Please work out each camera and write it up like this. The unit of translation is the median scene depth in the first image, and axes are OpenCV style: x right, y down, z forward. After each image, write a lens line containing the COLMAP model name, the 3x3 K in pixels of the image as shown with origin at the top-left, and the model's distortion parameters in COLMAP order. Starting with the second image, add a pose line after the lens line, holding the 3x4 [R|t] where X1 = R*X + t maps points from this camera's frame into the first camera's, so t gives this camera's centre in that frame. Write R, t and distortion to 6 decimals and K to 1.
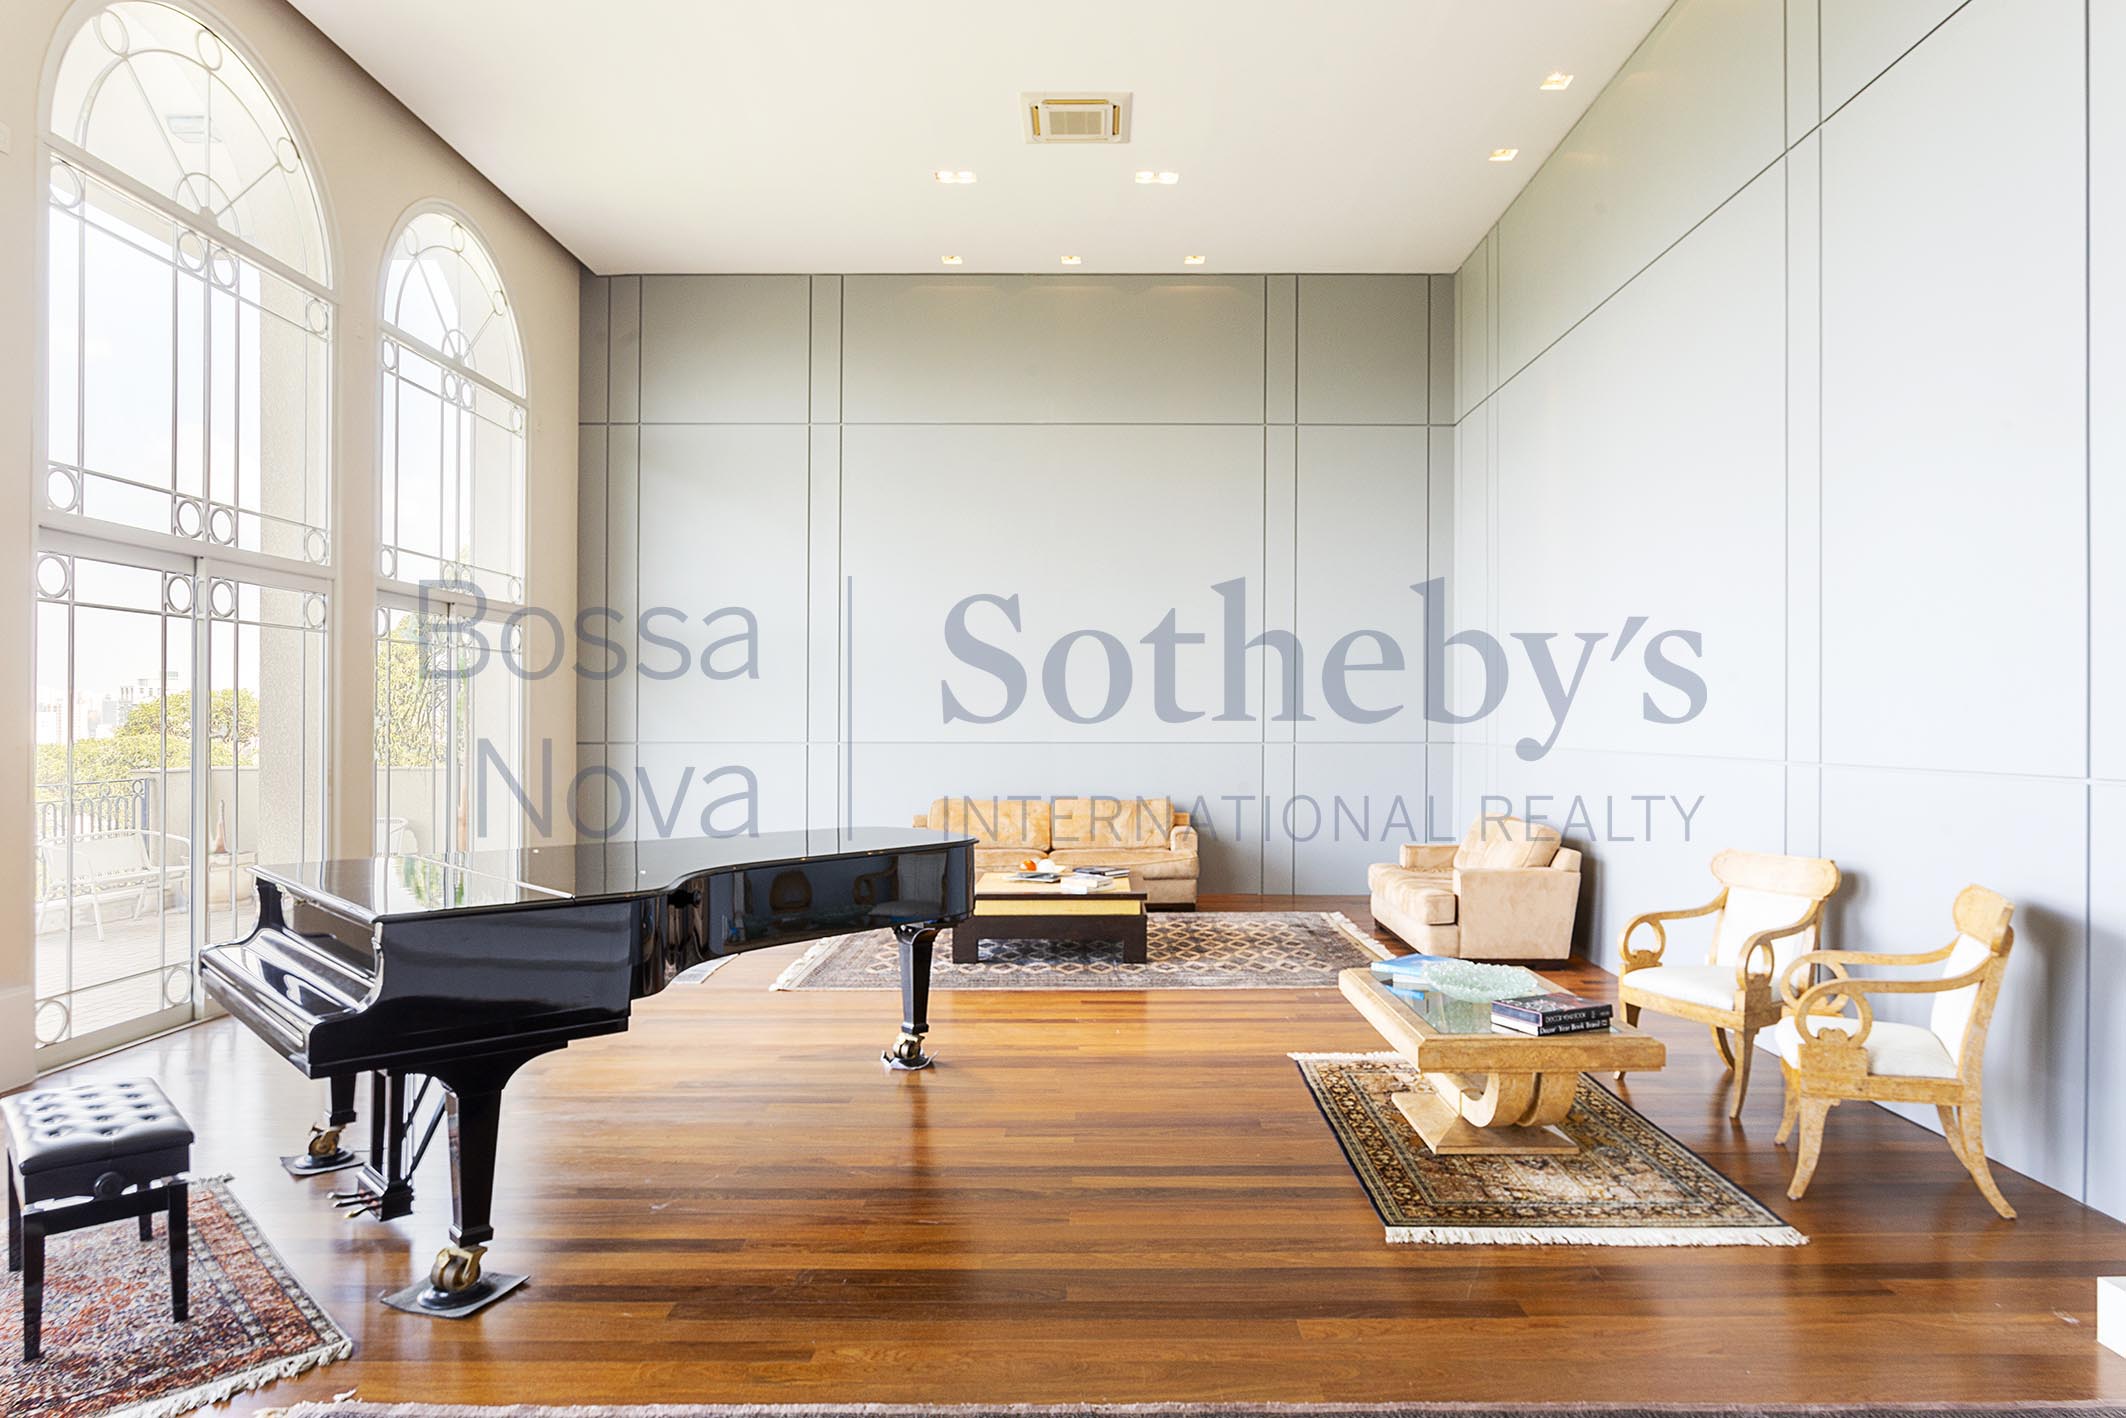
lens RADIAL K [[1273.6, 0, 1066.5], [0, 1273.6, 721.0], [0, 0, 1]] dist [-0.004582, 0.000824]
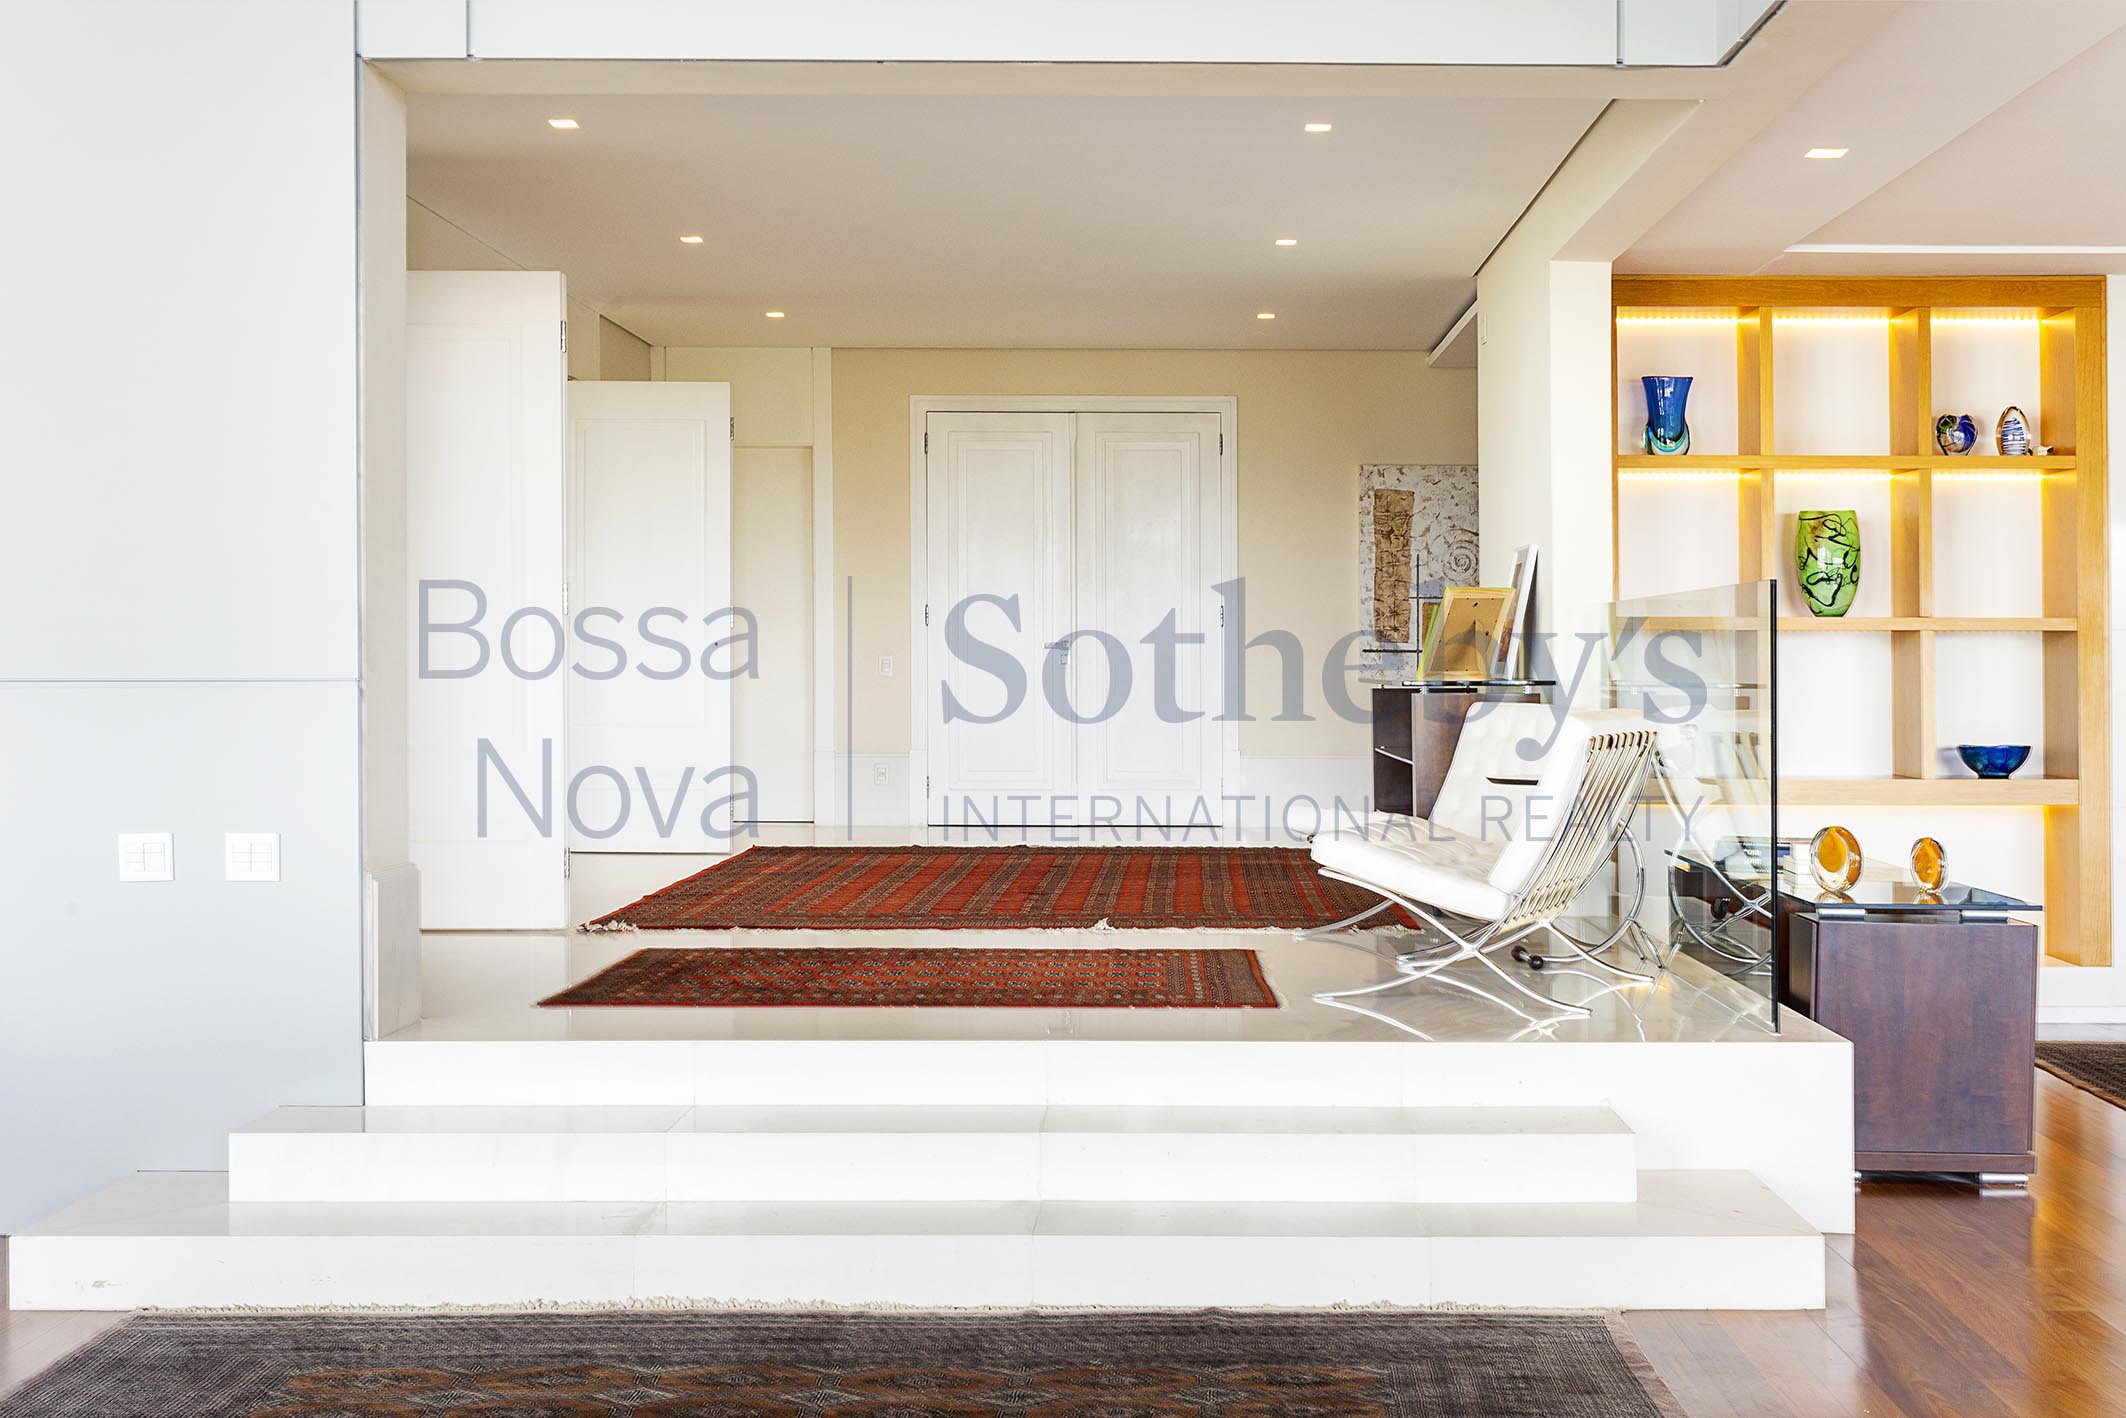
lens RADIAL K [[2539.8, 0, 1068.2], [0, 2539.8, 705.1], [0, 0, 1]] dist [0.016765, 0.000000]
pose [[0.003442, -0.015253, 0.999878, -0.316822], [-0.003842, 0.999876, 0.015266, 0.012426], [-0.999987, -0.003894, 0.003383, 0.085281]]
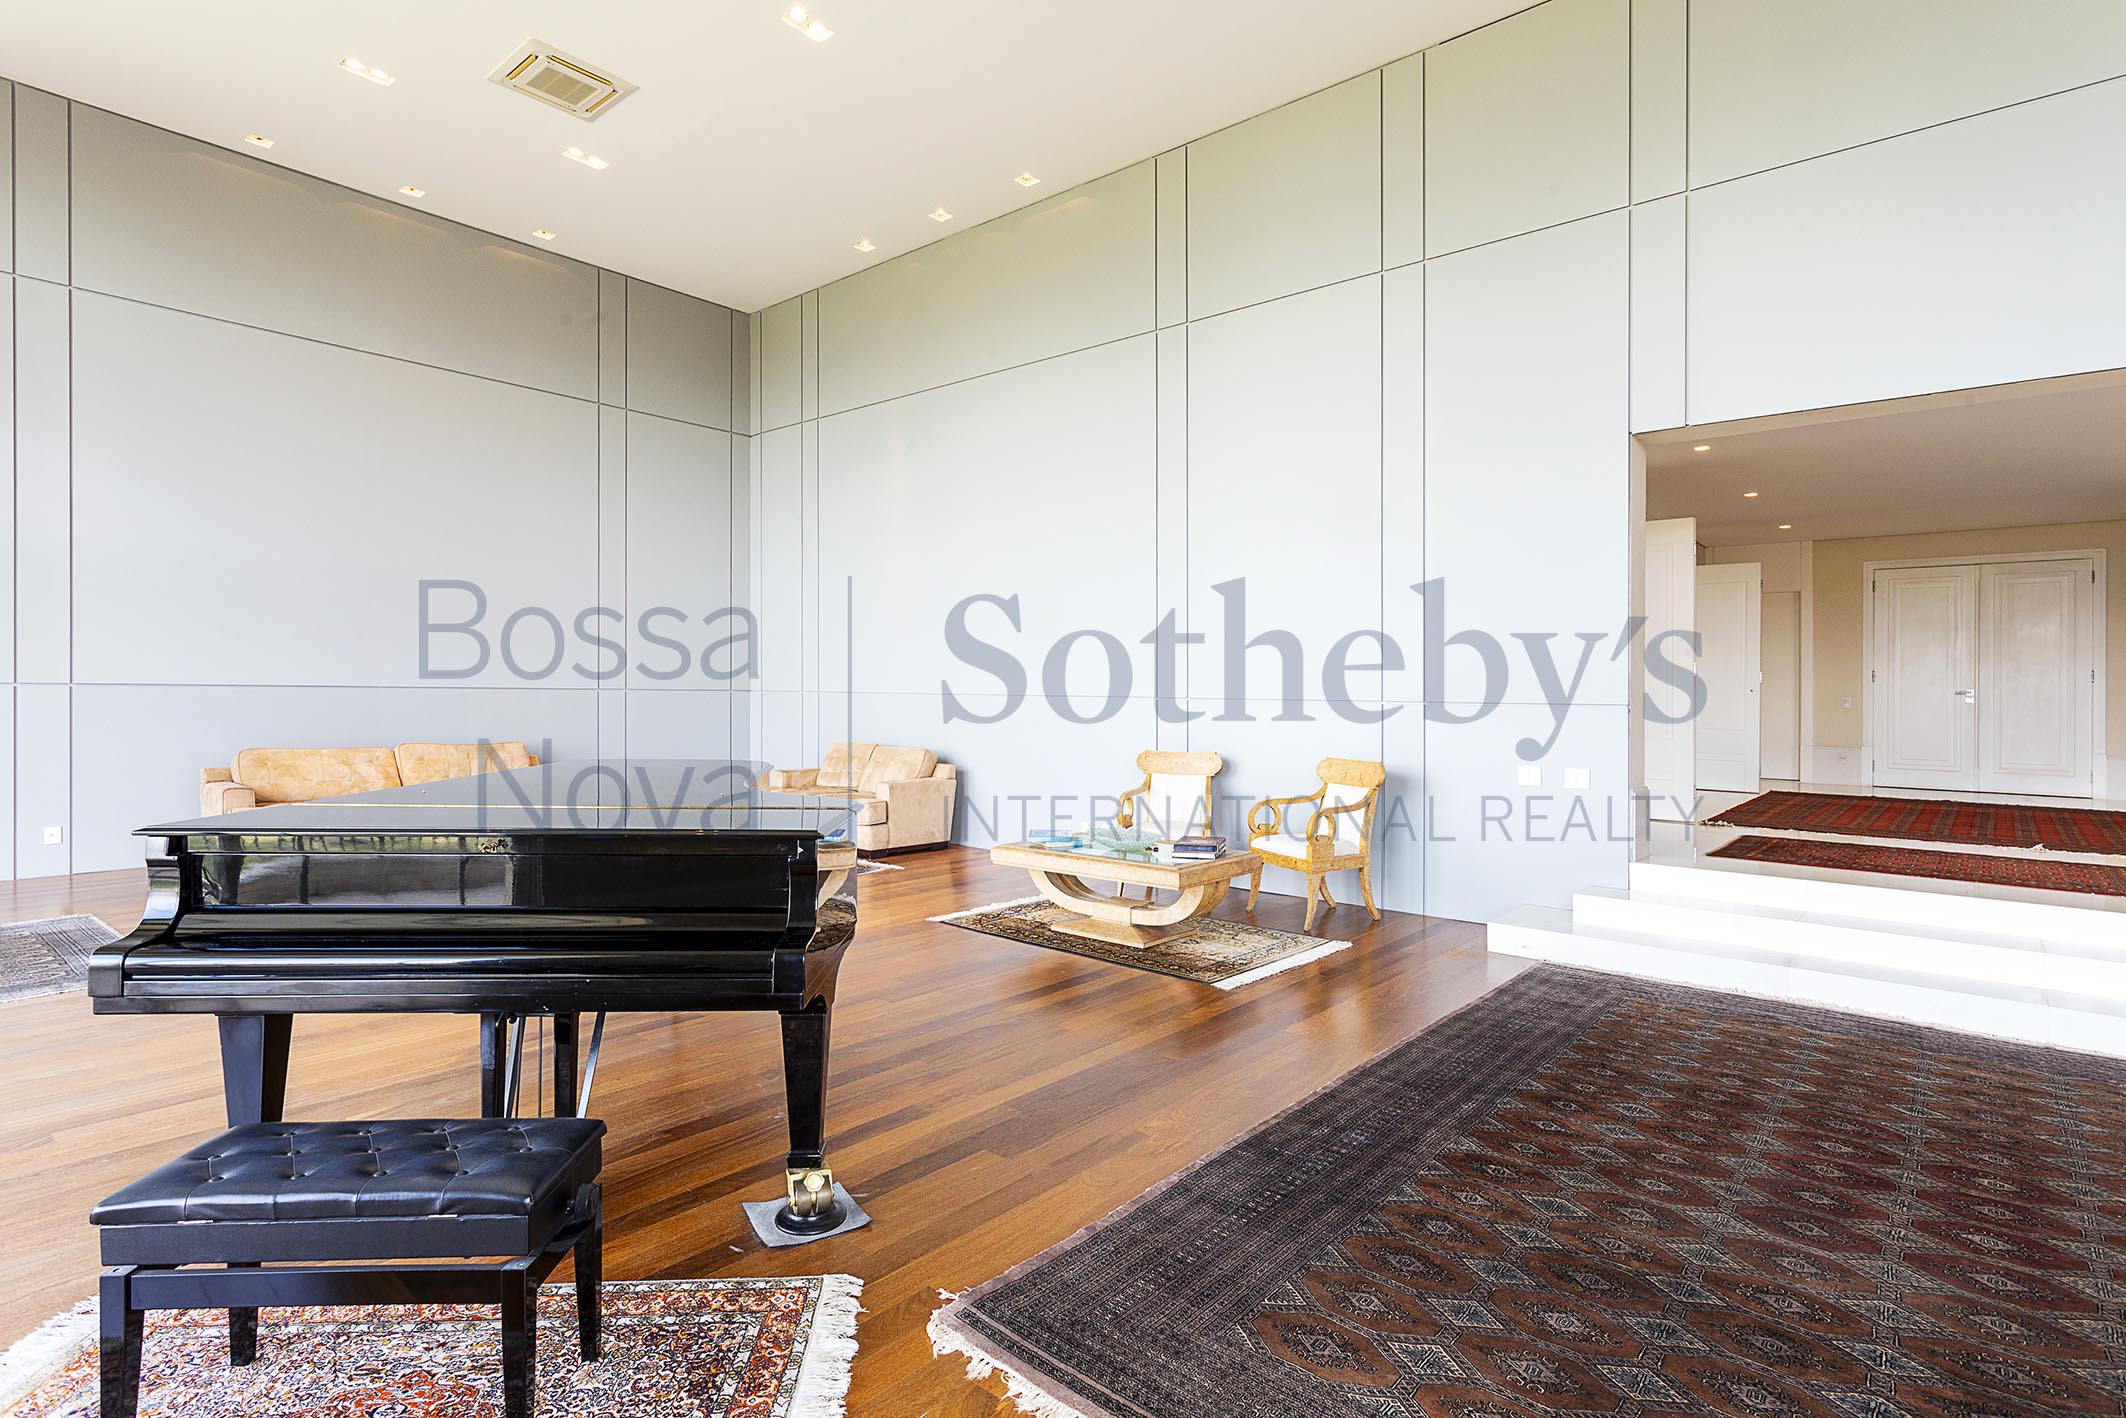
lens RADIAL K [[1049.0, 0, 1056.5], [0, 1049.0, 700.0], [0, 0, 1]] dist [0.004889, 0.000734]
pose [[0.658037, 0.003062, 0.752979, -0.356916], [-0.016009, 0.999823, 0.009924, 0.013776], [-0.752815, -0.018585, 0.657969, 0.120209]]
